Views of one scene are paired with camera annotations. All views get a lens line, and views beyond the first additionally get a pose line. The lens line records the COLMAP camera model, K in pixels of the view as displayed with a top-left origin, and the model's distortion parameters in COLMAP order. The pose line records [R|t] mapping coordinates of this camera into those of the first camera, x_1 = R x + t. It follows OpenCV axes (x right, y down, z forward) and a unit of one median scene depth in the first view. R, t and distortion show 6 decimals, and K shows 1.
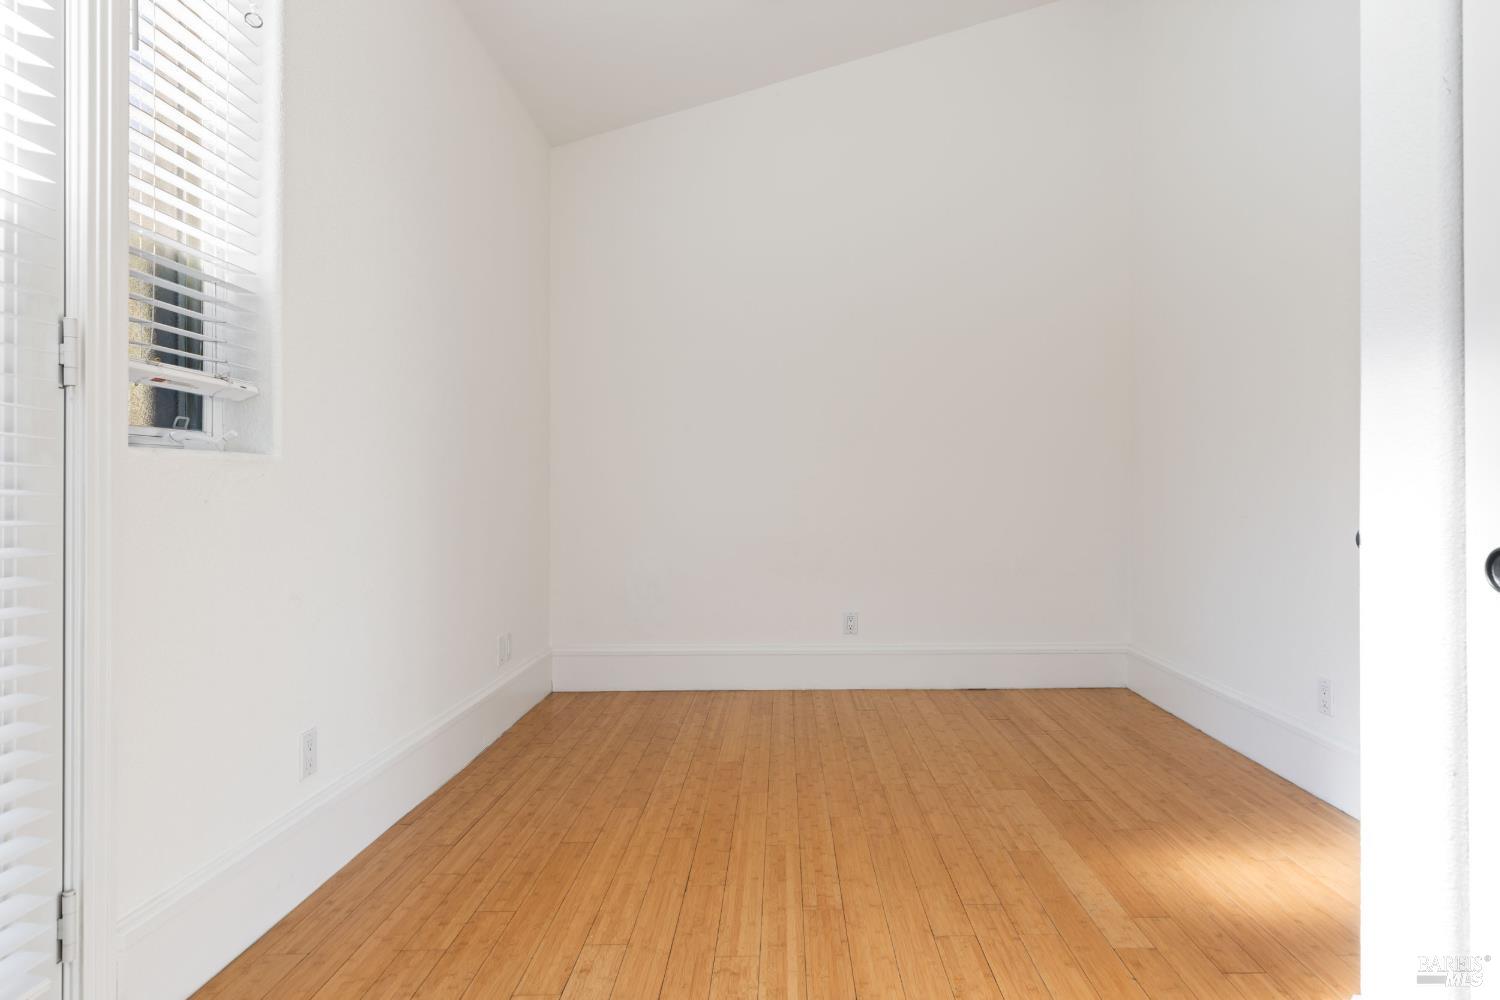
lens RADIAL K [[824.1, 0, 763.7], [0, 824.1, 497.9], [0, 0, 1]] dist [0.006079, -0.000659]
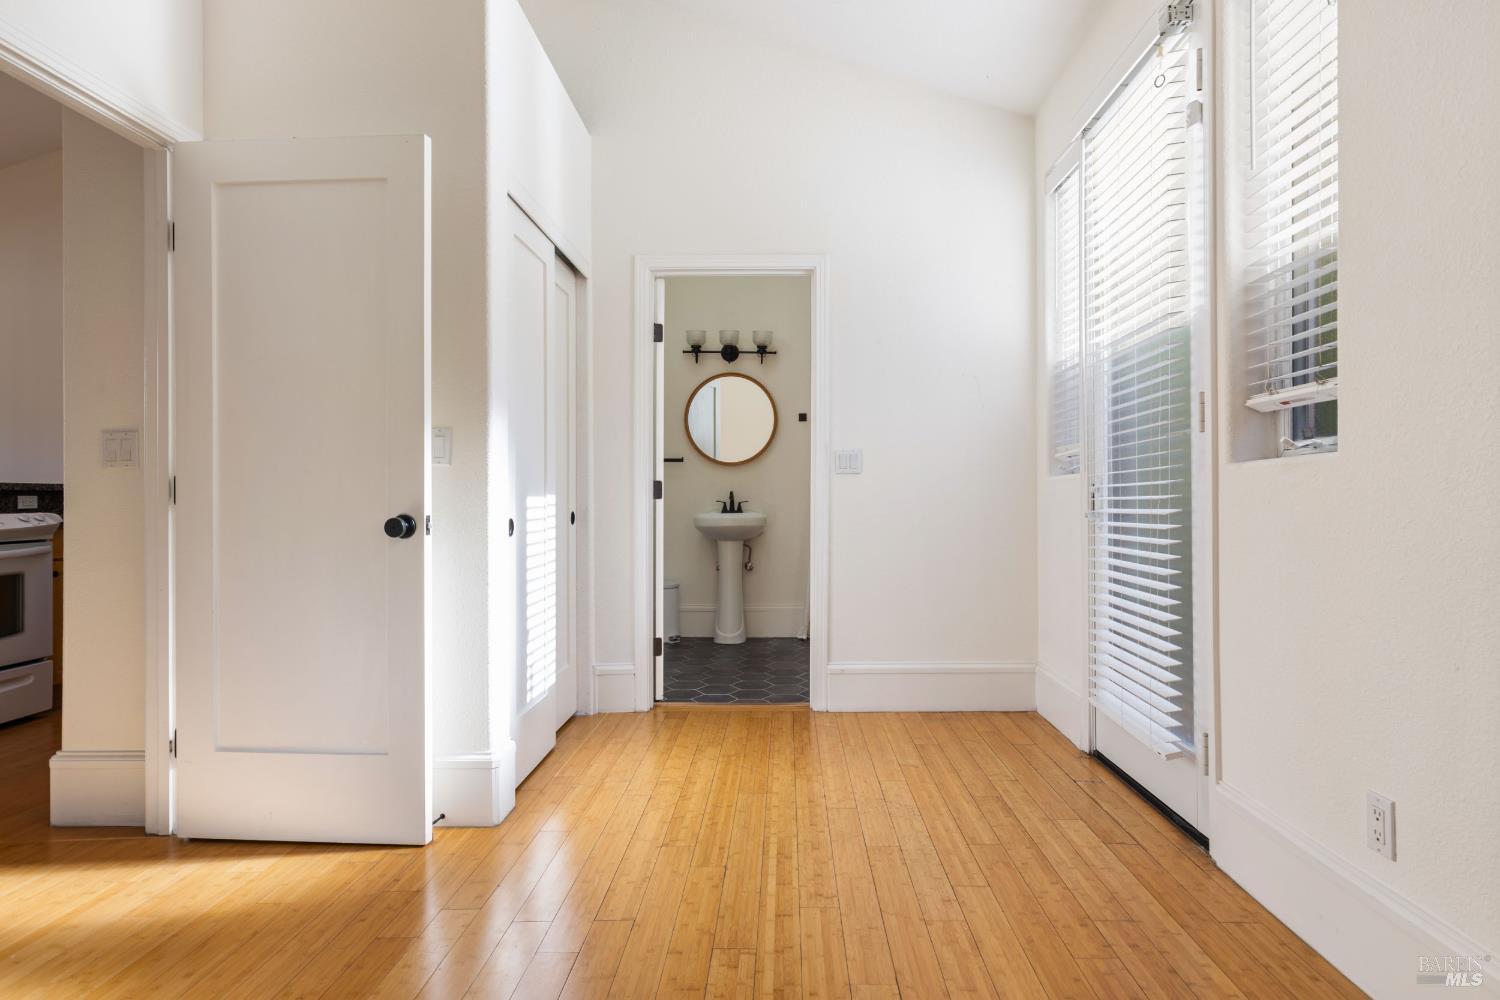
lens RADIAL K [[824.1, 0, 763.7], [0, 824.1, 497.9], [0, 0, 1]] dist [0.006079, -0.000659]
pose [[-0.999983, 0.003578, 0.004516, 0.035495], [0.003575, 0.999993, -0.000749, -0.003327], [-0.004519, -0.000733, -0.999990, 2.033516]]
